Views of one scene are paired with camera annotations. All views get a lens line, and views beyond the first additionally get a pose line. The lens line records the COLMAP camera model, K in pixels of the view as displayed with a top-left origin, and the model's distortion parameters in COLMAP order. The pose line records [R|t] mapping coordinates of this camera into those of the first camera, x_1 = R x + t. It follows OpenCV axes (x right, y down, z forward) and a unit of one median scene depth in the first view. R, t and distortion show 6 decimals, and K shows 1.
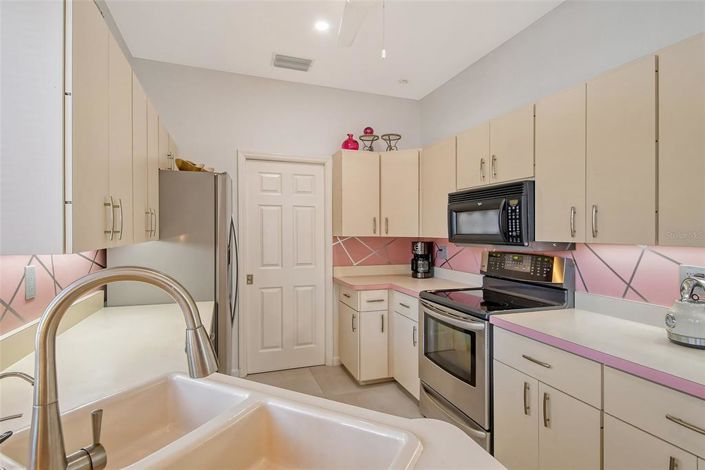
lens RADIAL K [[374.9, 0, 352.3], [0, 374.9, 240.4], [0, 0, 1]] dist [0.002169, -0.000554]
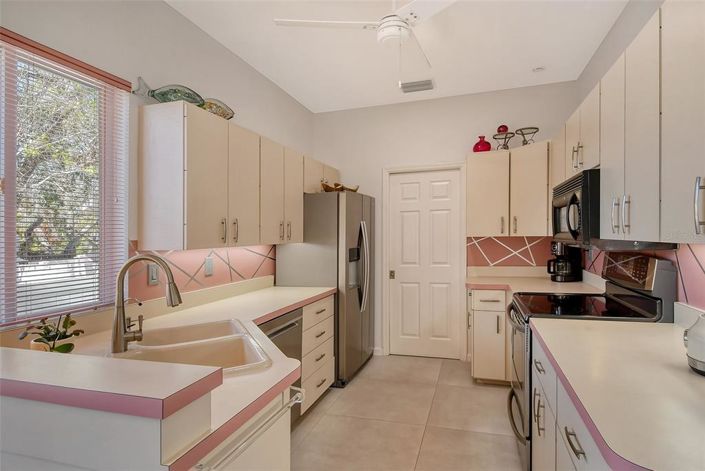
lens RADIAL K [[377.4, 0, 364.5], [0, 377.4, 236.0], [0, 0, 1]] dist [0.021658, -0.000443]
pose [[0.789384, -0.022341, -0.613493, 0.382996], [0.011572, 0.999702, -0.021515, 0.005905], [0.613790, 0.009884, 0.789407, -0.003775]]
